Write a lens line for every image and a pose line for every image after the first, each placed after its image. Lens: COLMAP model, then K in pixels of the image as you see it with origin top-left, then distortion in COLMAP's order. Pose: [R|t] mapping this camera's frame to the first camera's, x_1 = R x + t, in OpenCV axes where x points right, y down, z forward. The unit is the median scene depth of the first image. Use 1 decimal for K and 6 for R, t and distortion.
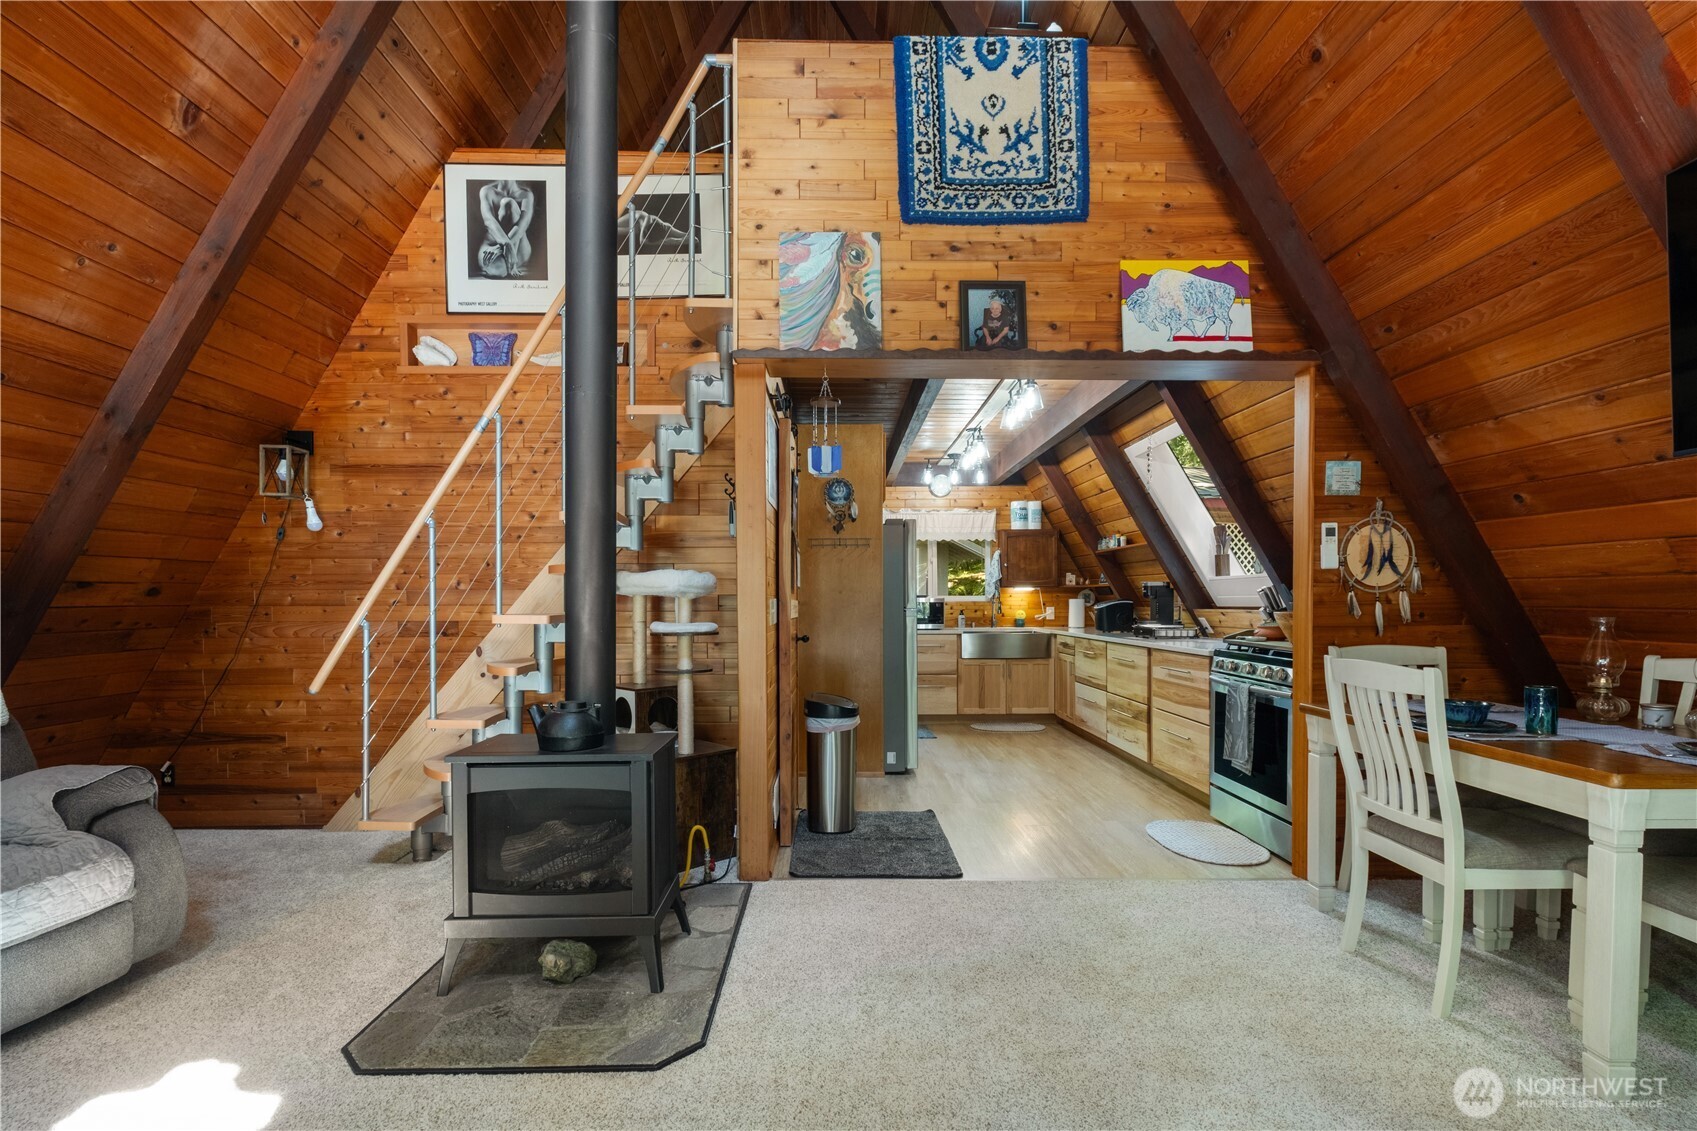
lens RADIAL K [[760.9, 0, 838.3], [0, 760.9, 618.6], [0, 0, 1]] dist [0.007545, -0.004123]
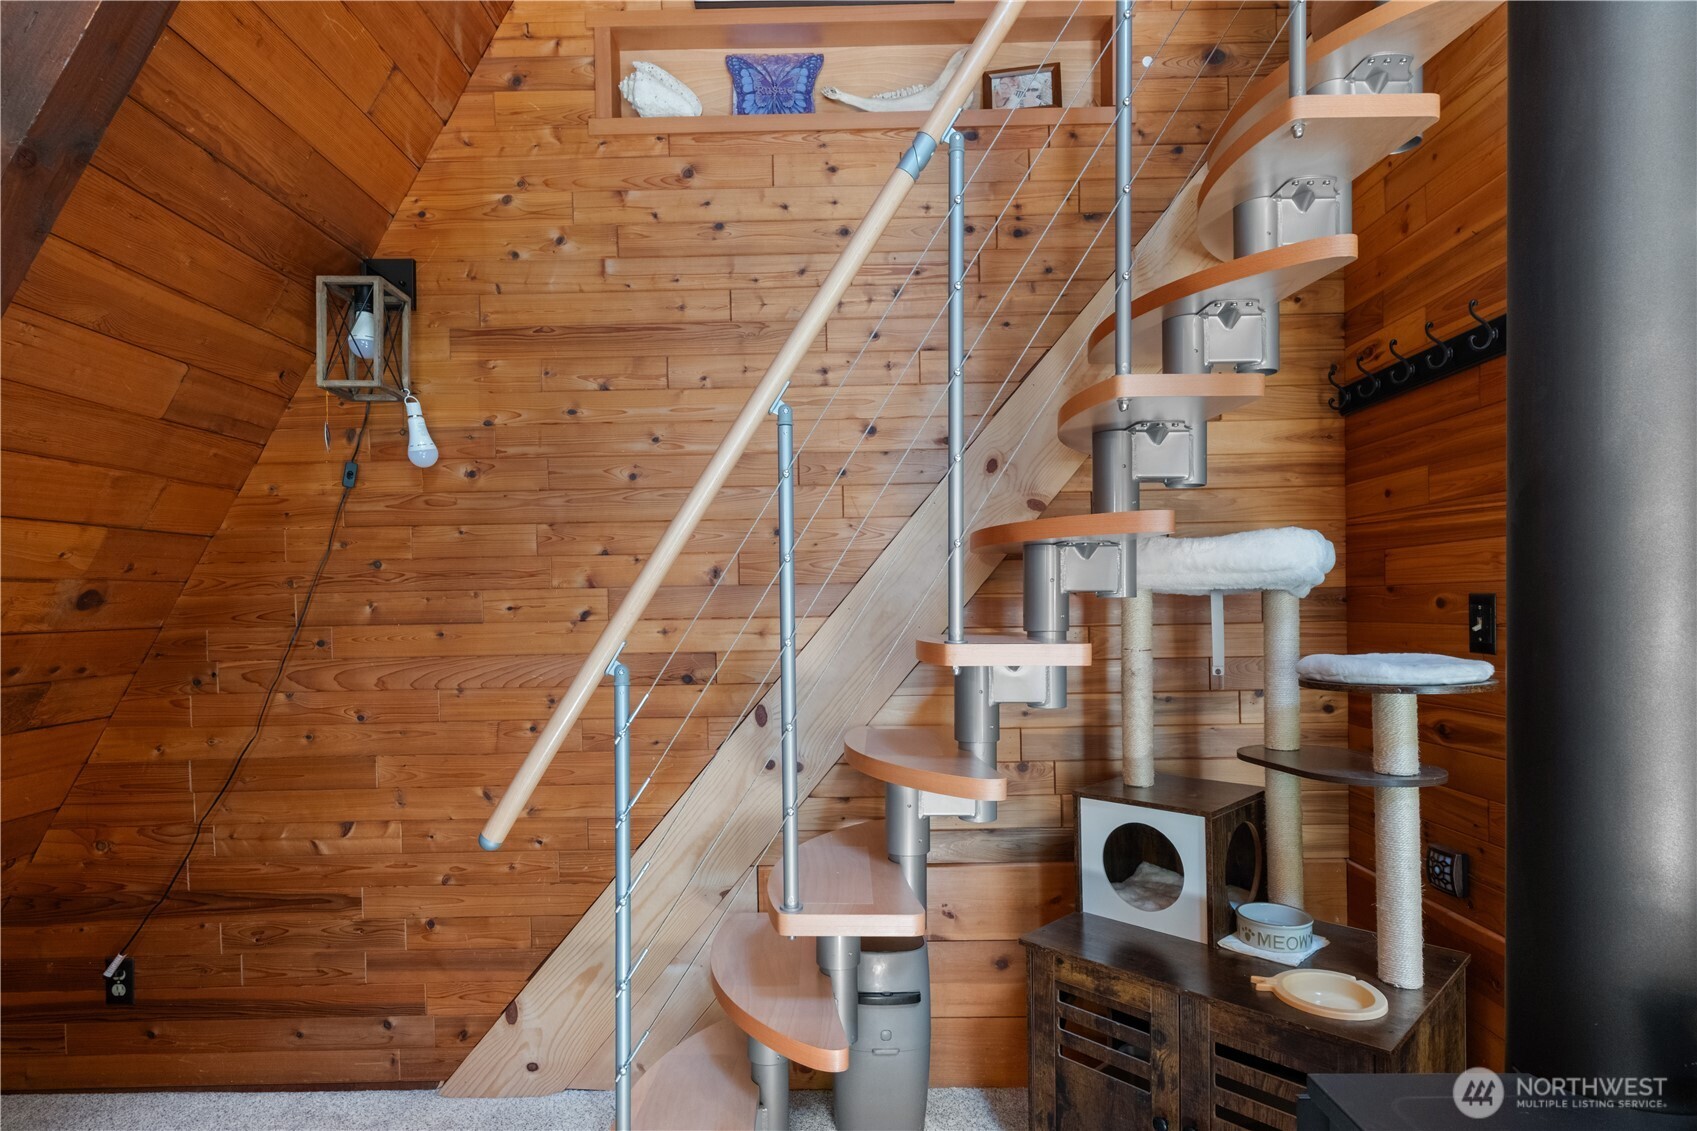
lens RADIAL K [[884.4, 0, 840.3], [0, 884.4, 612.5], [0, 0, 1]] dist [0.005215, 0.000174]
pose [[0.999691, -0.014444, -0.020238, -0.412562], [0.014211, 0.999832, -0.011568, -0.014196], [0.020401, 0.011277, 0.999728, 0.450717]]
